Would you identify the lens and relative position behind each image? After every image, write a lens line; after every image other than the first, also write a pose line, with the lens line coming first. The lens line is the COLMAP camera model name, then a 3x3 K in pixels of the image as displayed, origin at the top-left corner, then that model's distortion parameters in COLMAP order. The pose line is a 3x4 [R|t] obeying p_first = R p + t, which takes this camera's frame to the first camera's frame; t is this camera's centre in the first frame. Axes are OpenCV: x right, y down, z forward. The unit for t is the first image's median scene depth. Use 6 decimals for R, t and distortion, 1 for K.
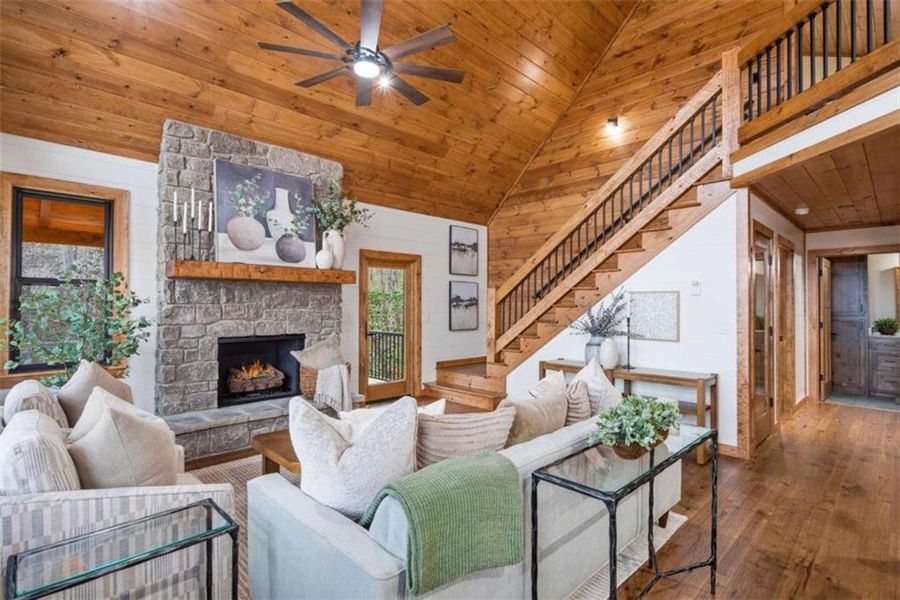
lens RADIAL K [[448.0, 0, 450.0], [0, 448.0, 300.0], [0, 0, 1]] dist [-0.017238, 0.031934]
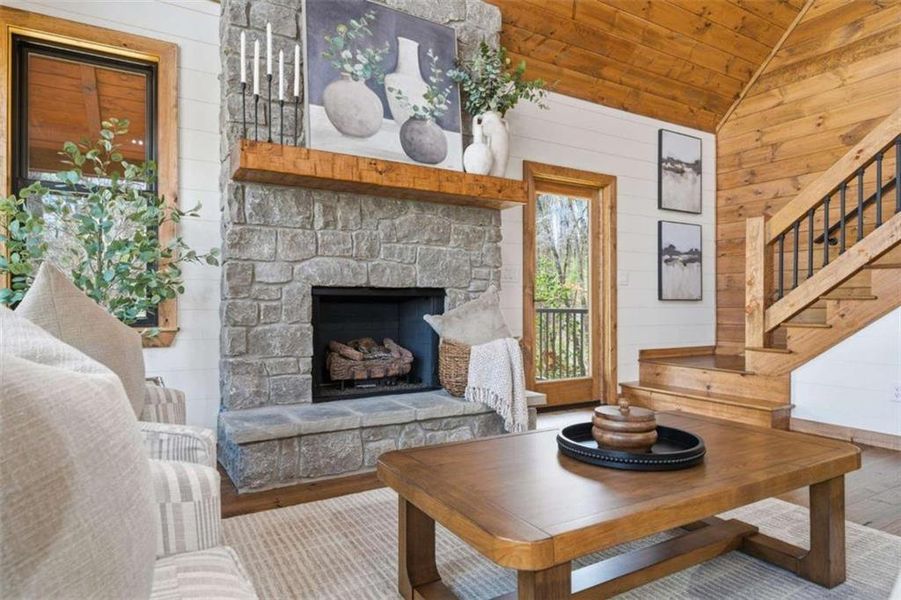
lens RADIAL K [[543.4, 0, 451.1], [0, 543.4, 306.7], [0, 0, 1]] dist [0.005256, 0.000224]
pose [[0.971727, -0.003257, -0.236085, -0.151414], [0.006929, 0.999868, 0.014728, 0.093892], [0.236005, -0.015947, 0.971621, 0.307040]]
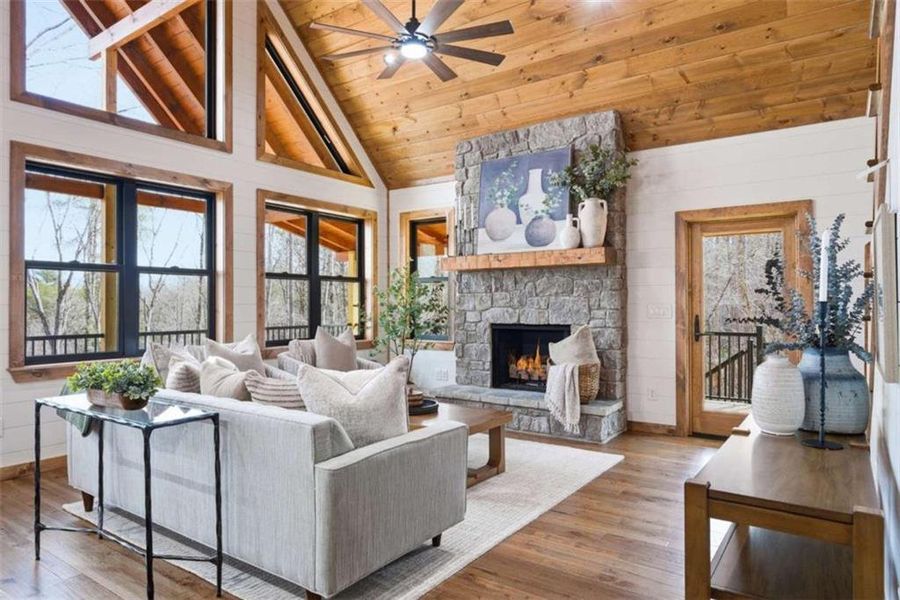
lens RADIAL K [[542.8, 0, 450.6], [0, 542.8, 306.7], [0, 0, 1]] dist [0.005256, 0.000224]
pose [[0.173154, -0.001004, -0.984894, 0.713209], [0.015477, 0.999879, 0.001702, 0.035680], [0.984773, -0.015538, 0.173149, 0.617133]]
